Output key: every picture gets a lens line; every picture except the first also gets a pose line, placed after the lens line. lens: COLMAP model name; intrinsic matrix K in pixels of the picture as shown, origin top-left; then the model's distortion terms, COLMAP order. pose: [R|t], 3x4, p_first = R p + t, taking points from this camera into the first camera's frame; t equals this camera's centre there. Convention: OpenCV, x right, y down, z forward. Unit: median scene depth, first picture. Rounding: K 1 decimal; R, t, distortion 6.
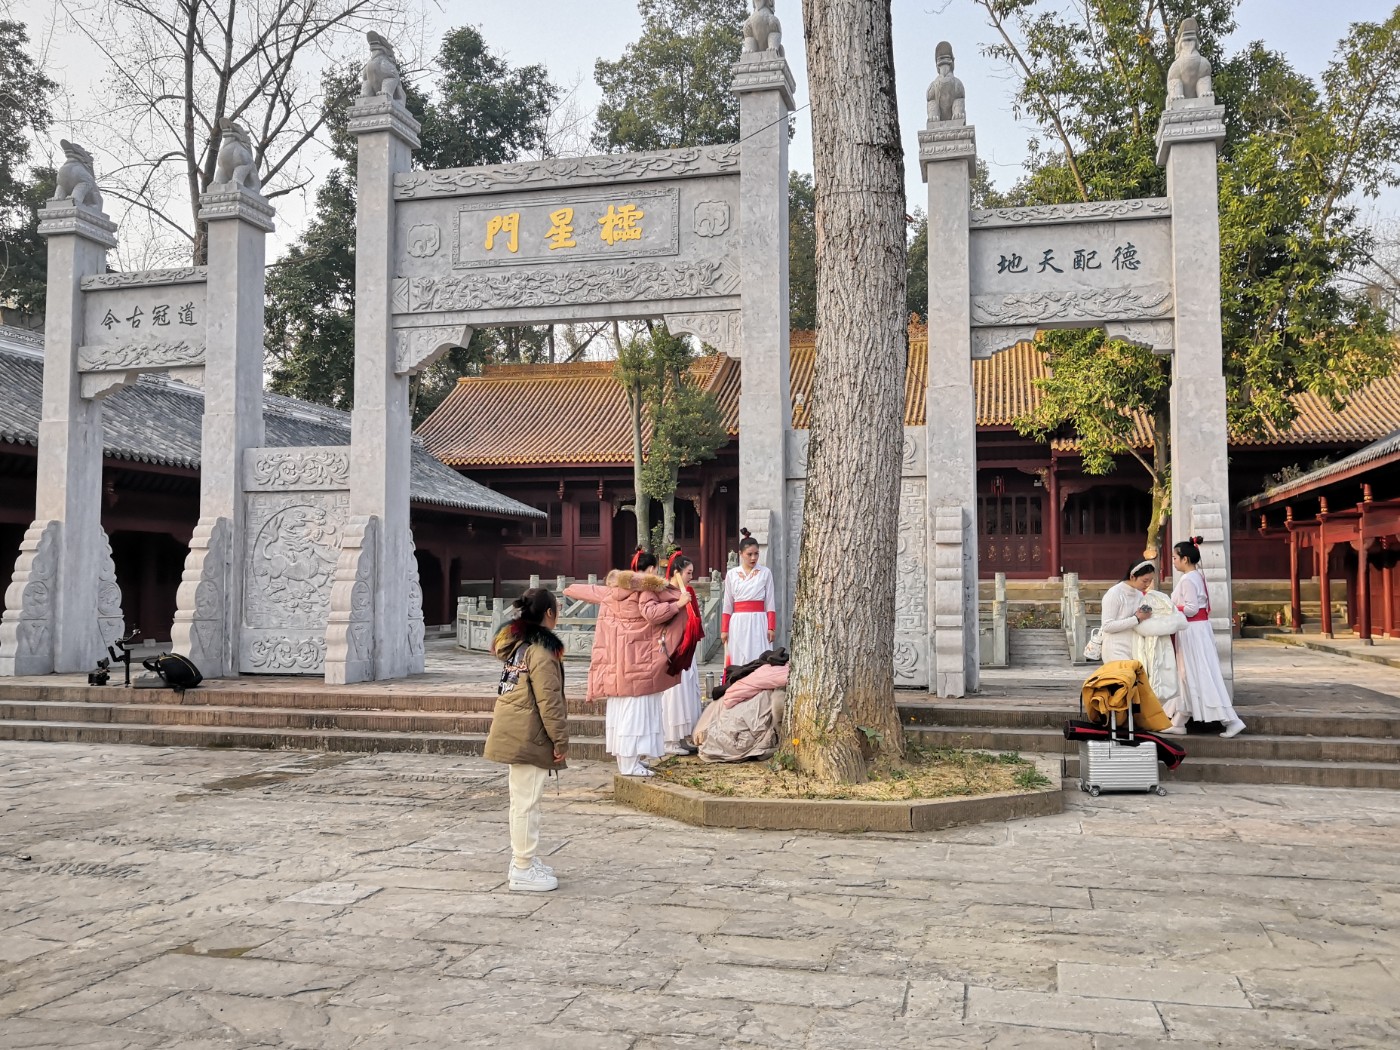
lens RADIAL K [[1300.5, 0, 702.4], [0, 1300.5, 526.1], [0, 0, 1]] dist [-0.017205, 0.000000]
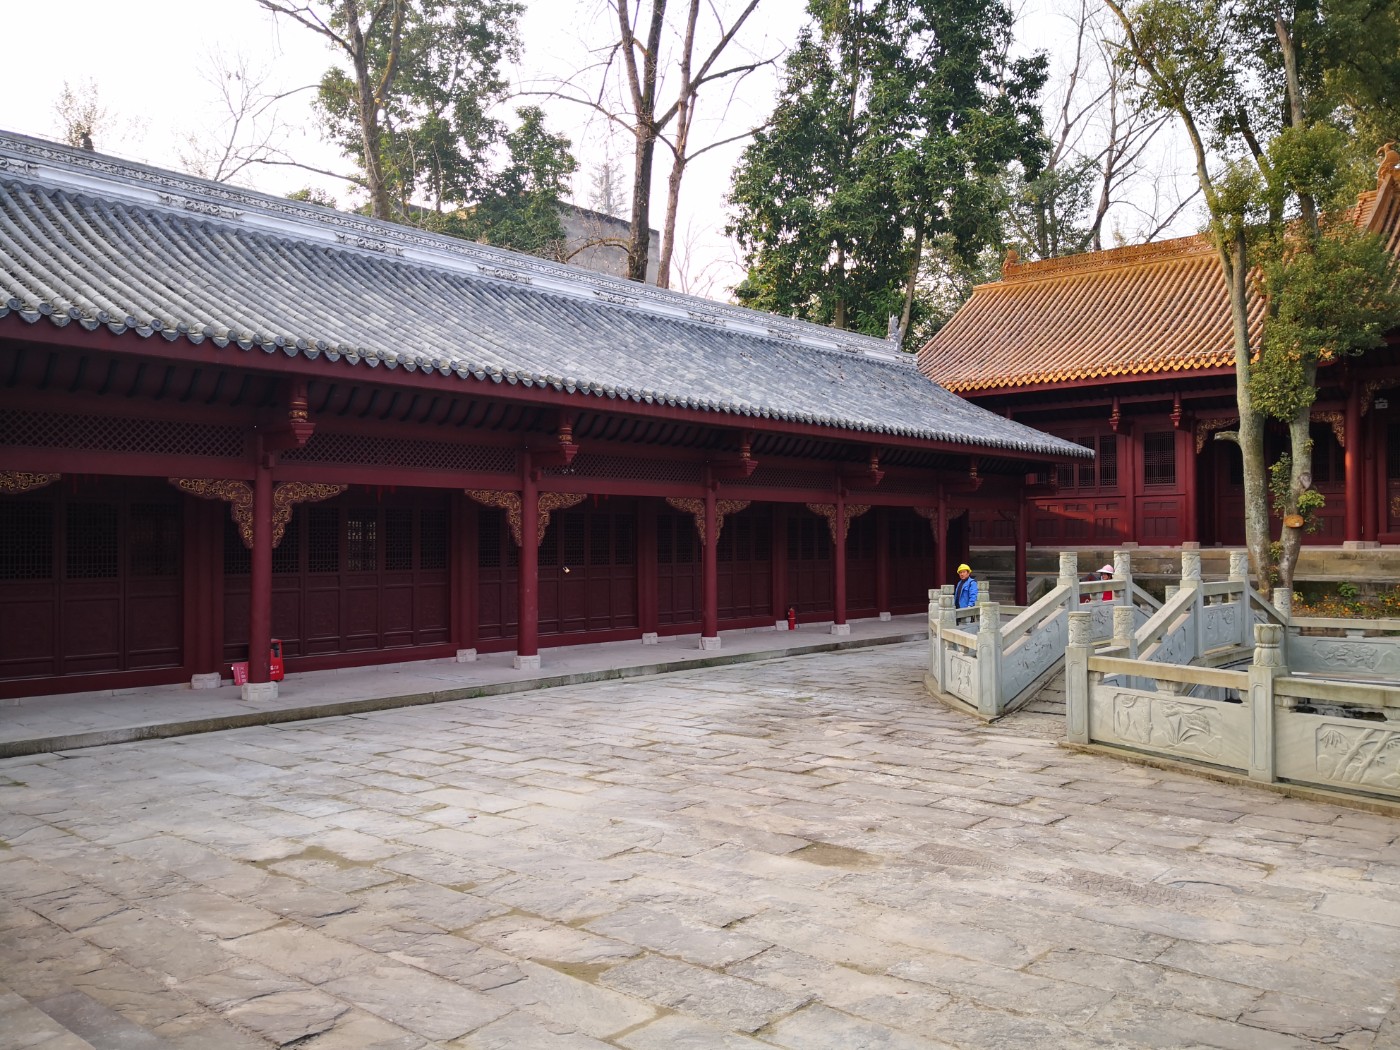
lens RADIAL K [[1115.8, 0, 708.5], [0, 1115.8, 524.3], [0, 0, 1]] dist [0.007711, -0.035693]
pose [[0.896593, -0.009646, -0.442750, -0.041439], [0.025140, 0.999259, 0.029141, 0.007001], [0.442141, -0.037259, 0.896171, 0.382292]]
